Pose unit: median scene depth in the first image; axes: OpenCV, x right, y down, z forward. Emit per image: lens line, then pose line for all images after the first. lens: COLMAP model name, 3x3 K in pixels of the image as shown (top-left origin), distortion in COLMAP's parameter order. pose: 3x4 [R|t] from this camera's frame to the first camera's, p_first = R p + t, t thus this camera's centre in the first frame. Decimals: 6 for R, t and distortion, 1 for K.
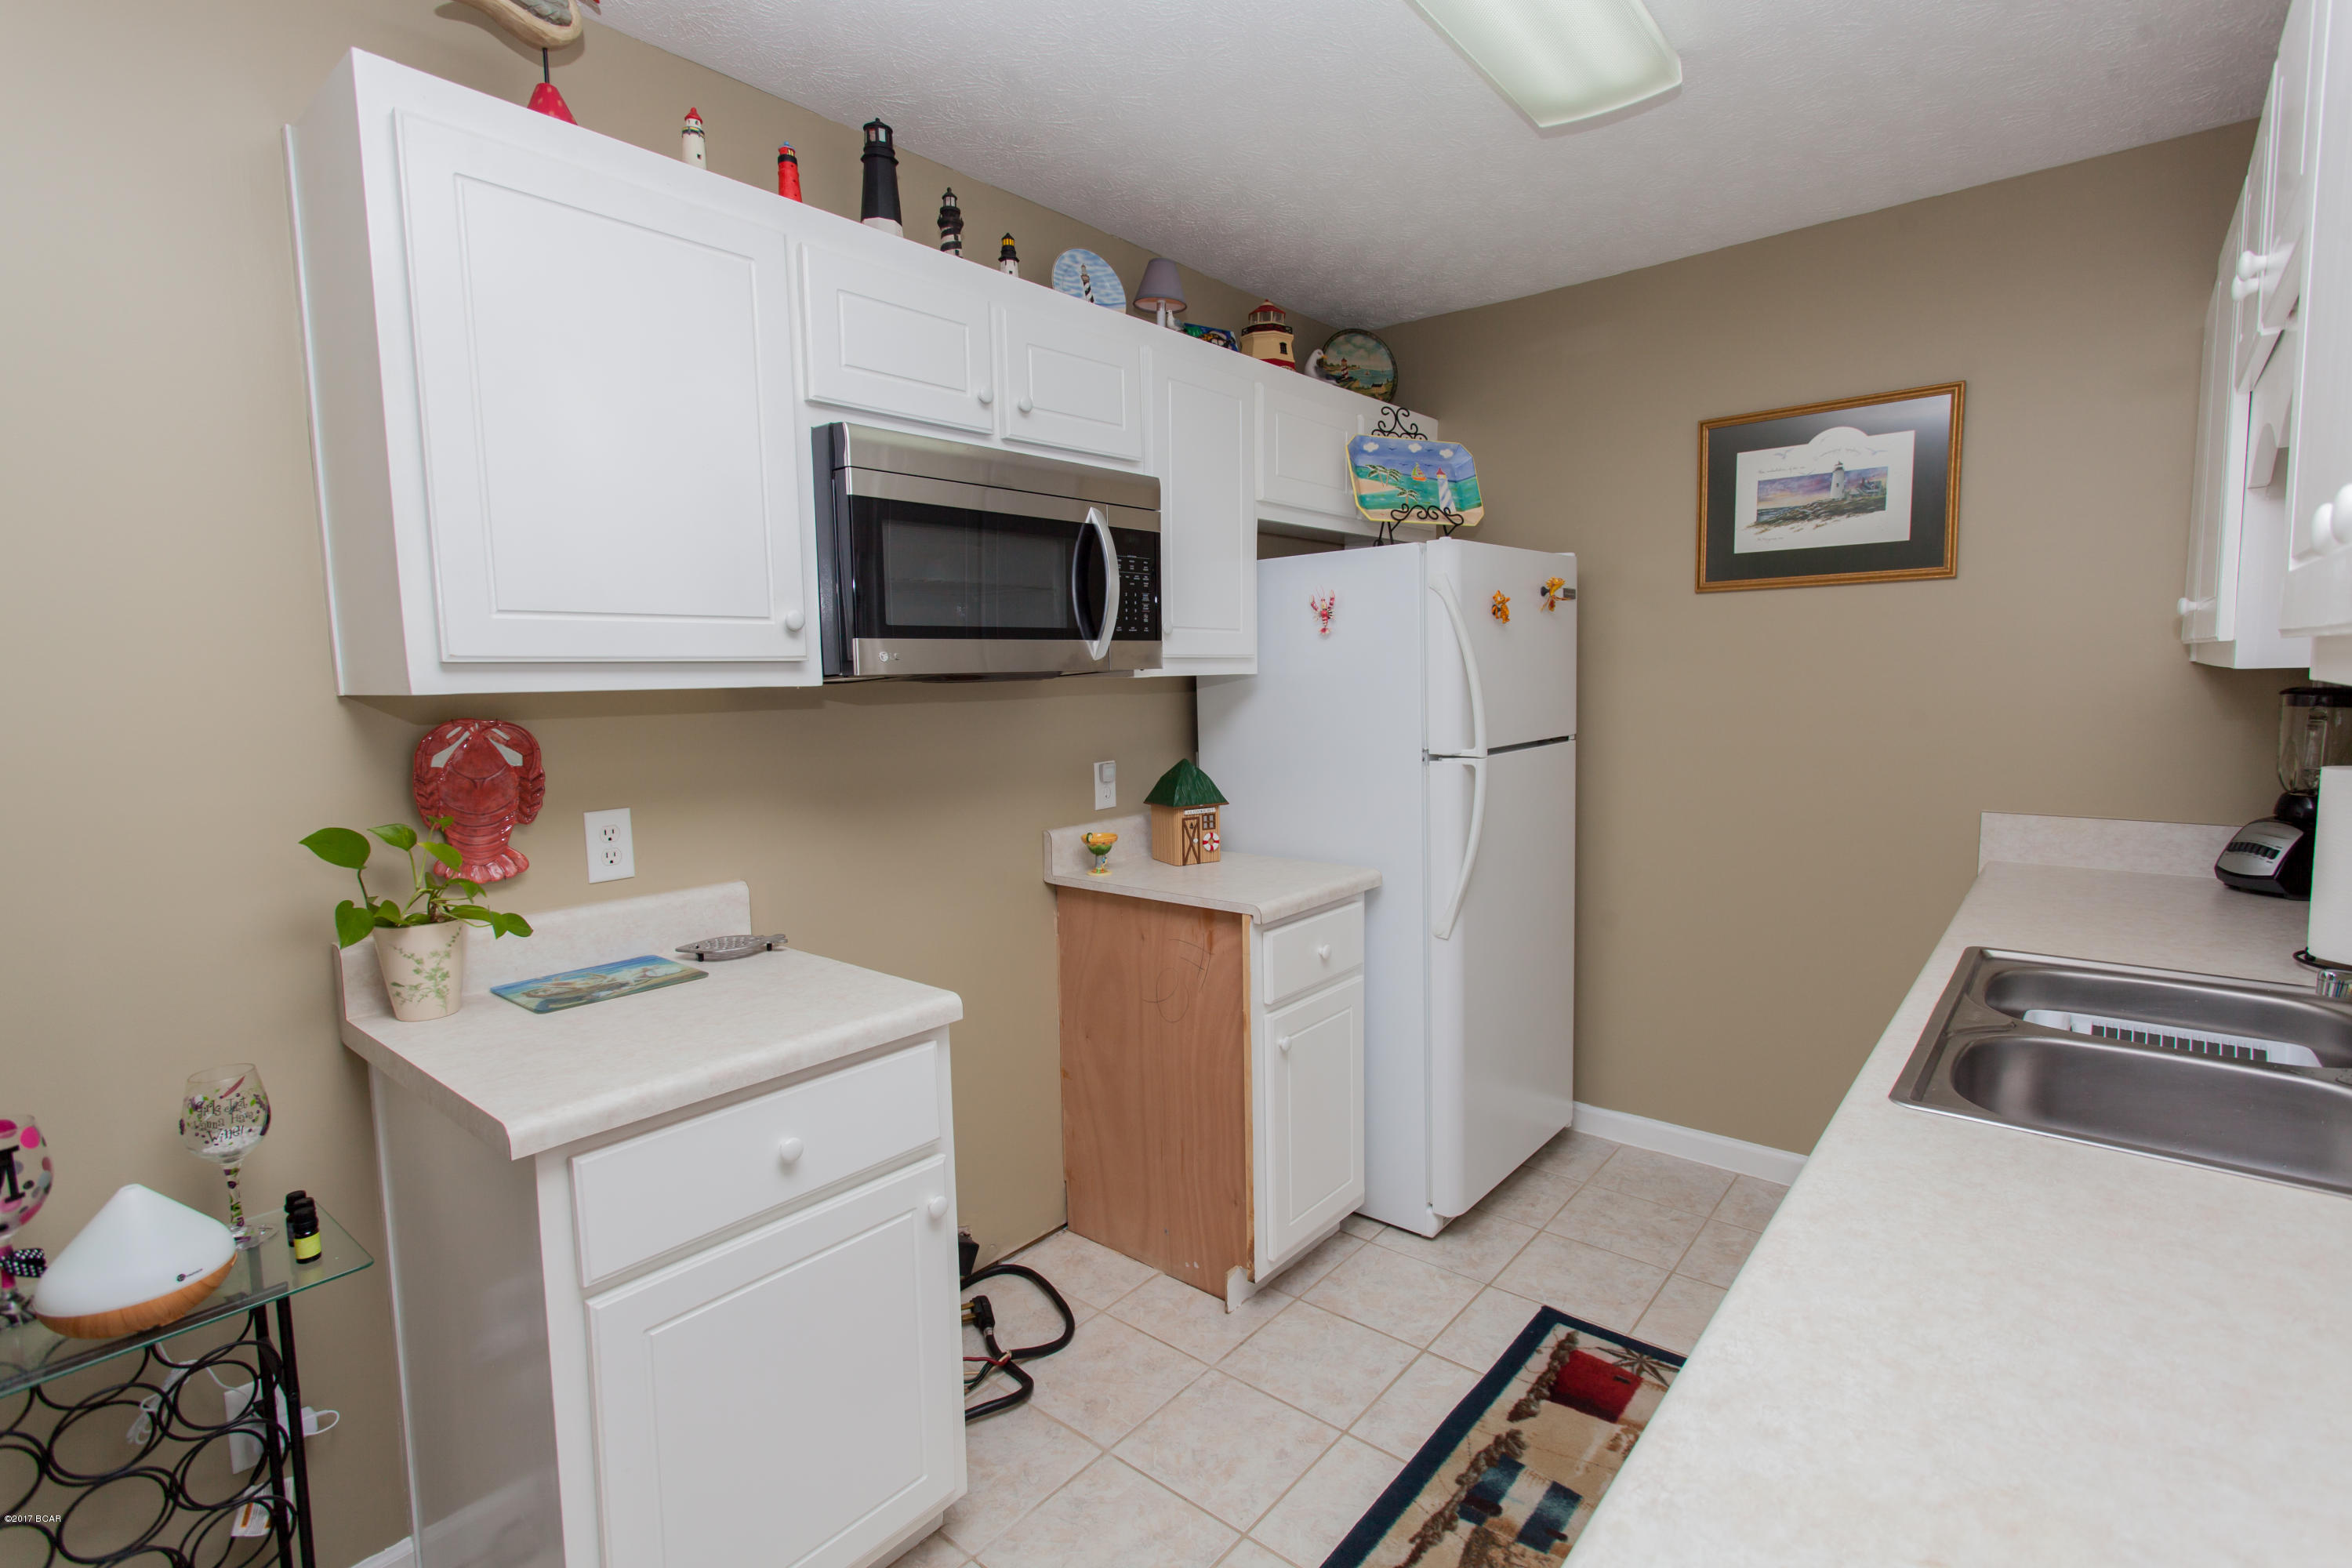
lens RADIAL K [[1102.6, 0, 1179.6], [0, 1102.6, 780.5], [0, 0, 1]] dist [-0.001966, 0.000636]
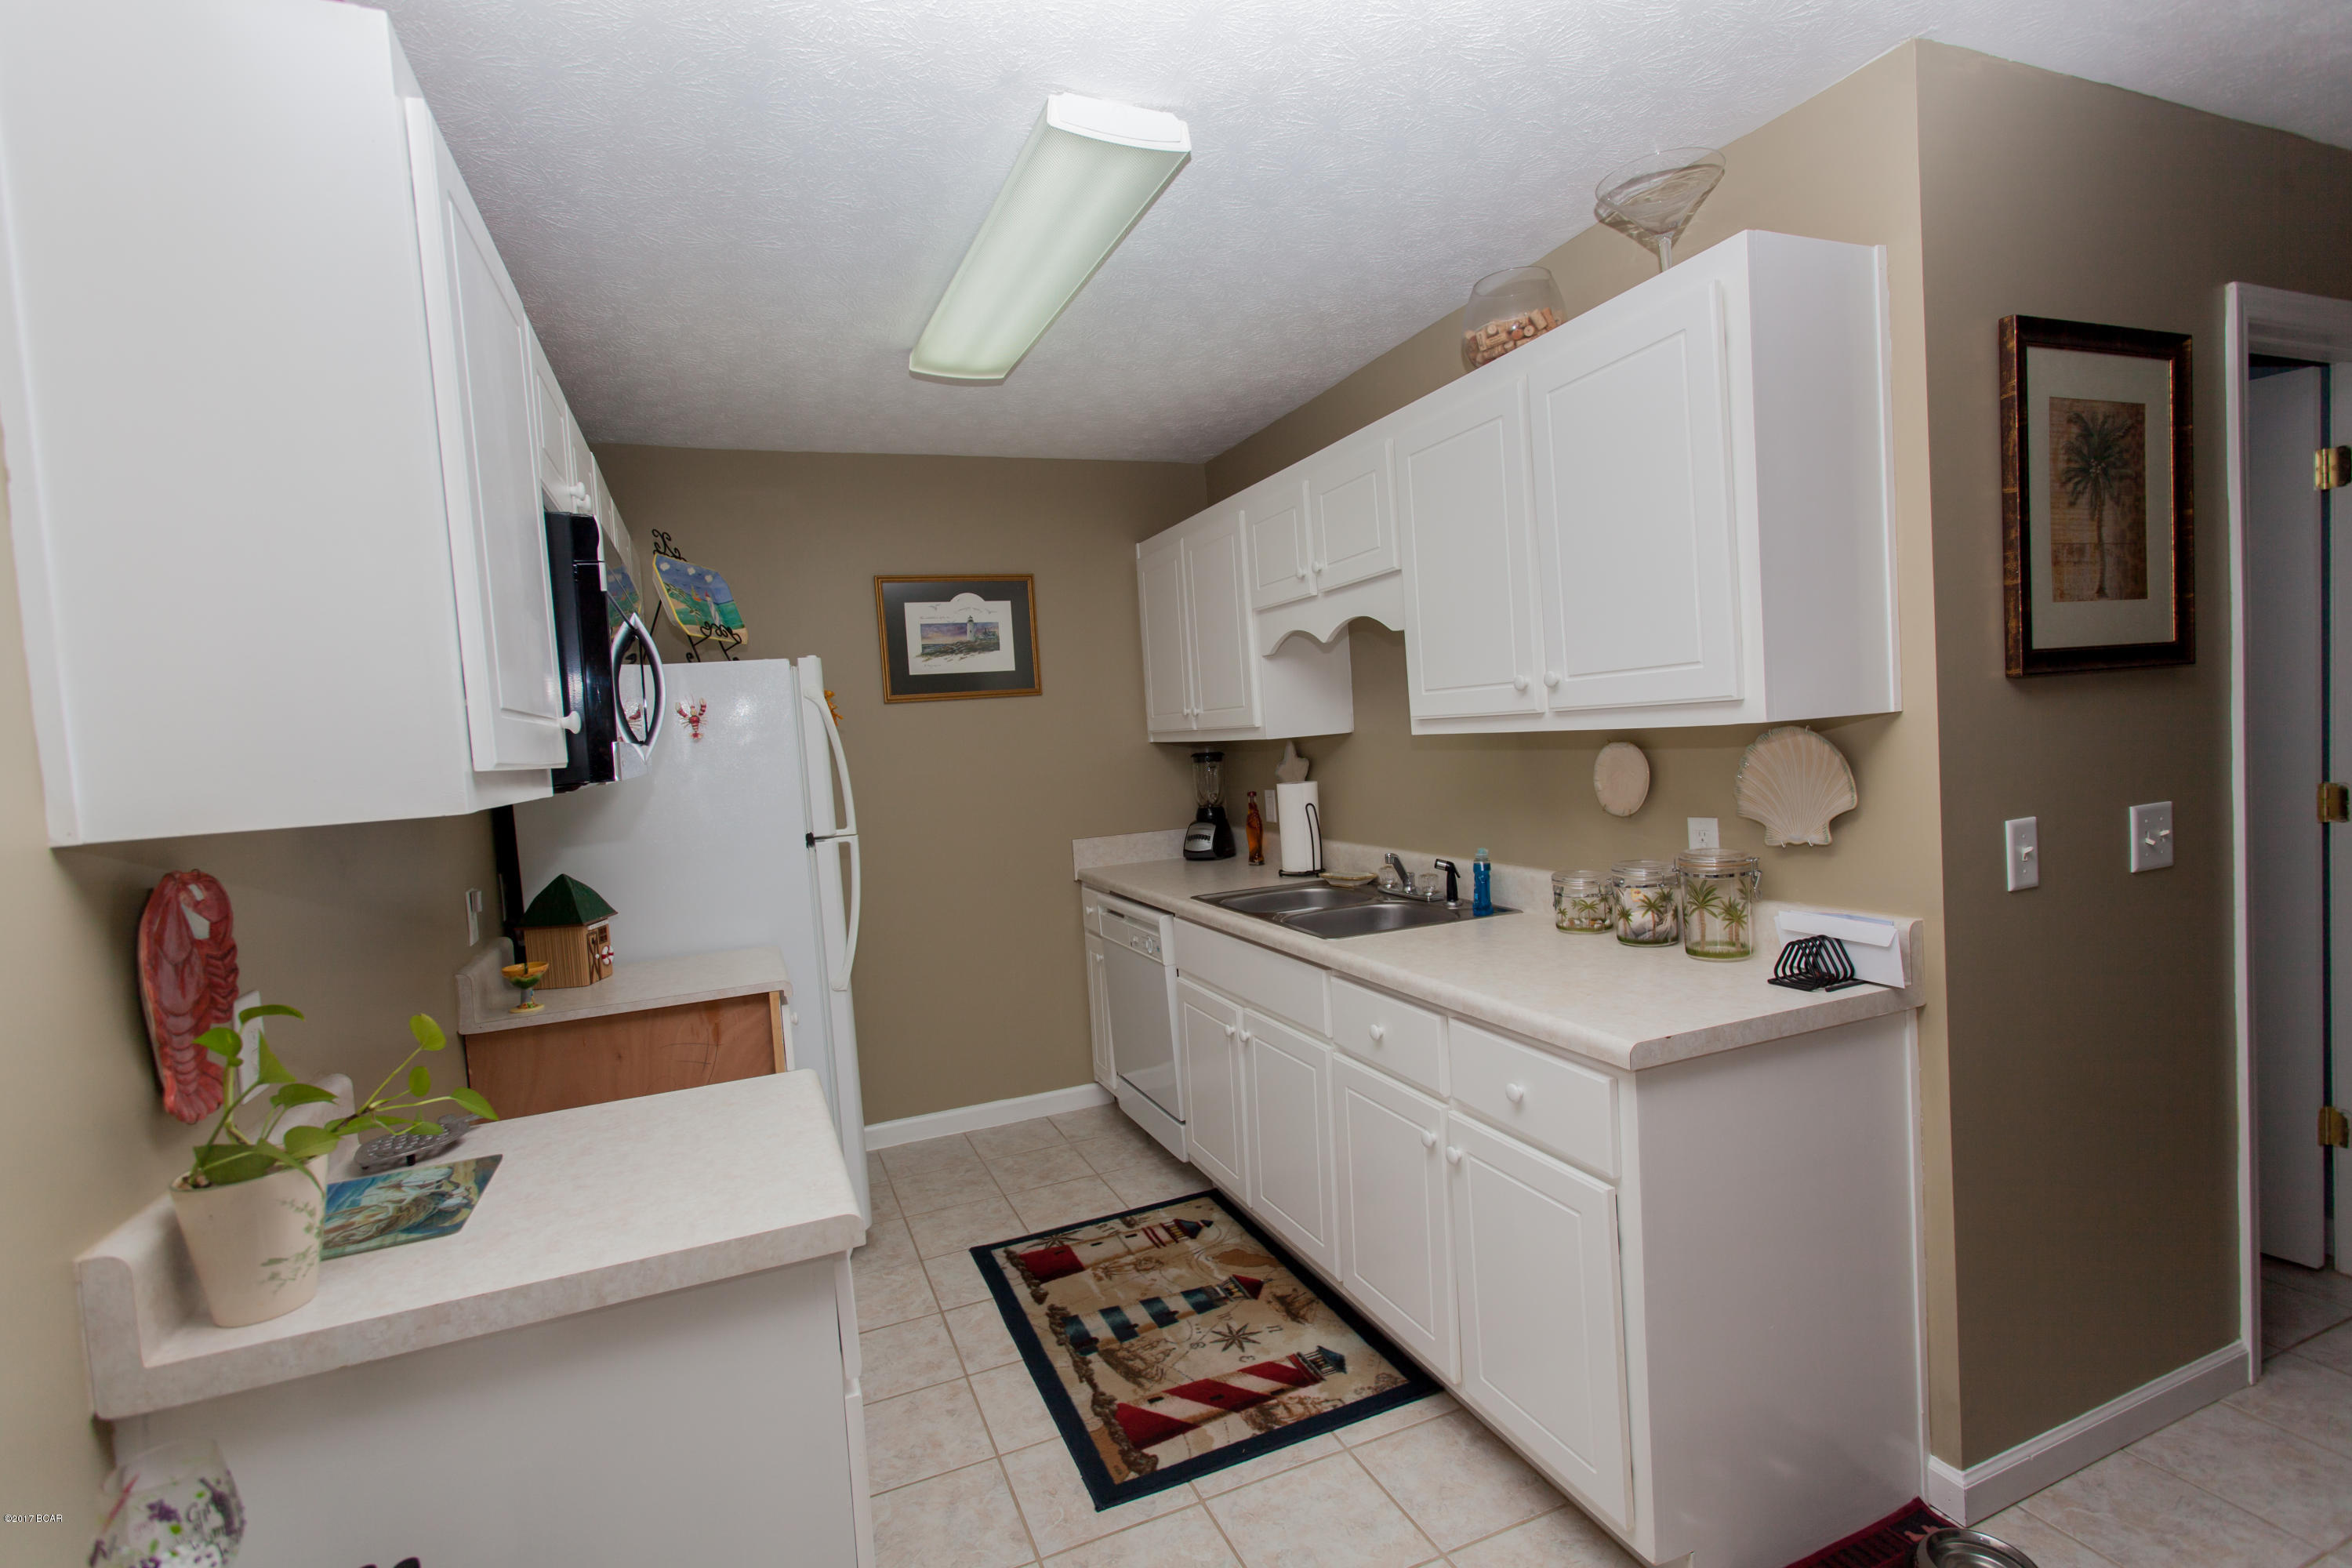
lens RADIAL K [[1104.2, 0, 1182.3], [0, 1104.2, 776.3], [0, 0, 1]] dist [0.002104, 0.000757]
pose [[0.462853, -0.050176, 0.885014, -0.625758], [0.144240, 0.989354, -0.019344, -0.008298], [-0.874621, 0.136608, 0.465163, 0.099753]]
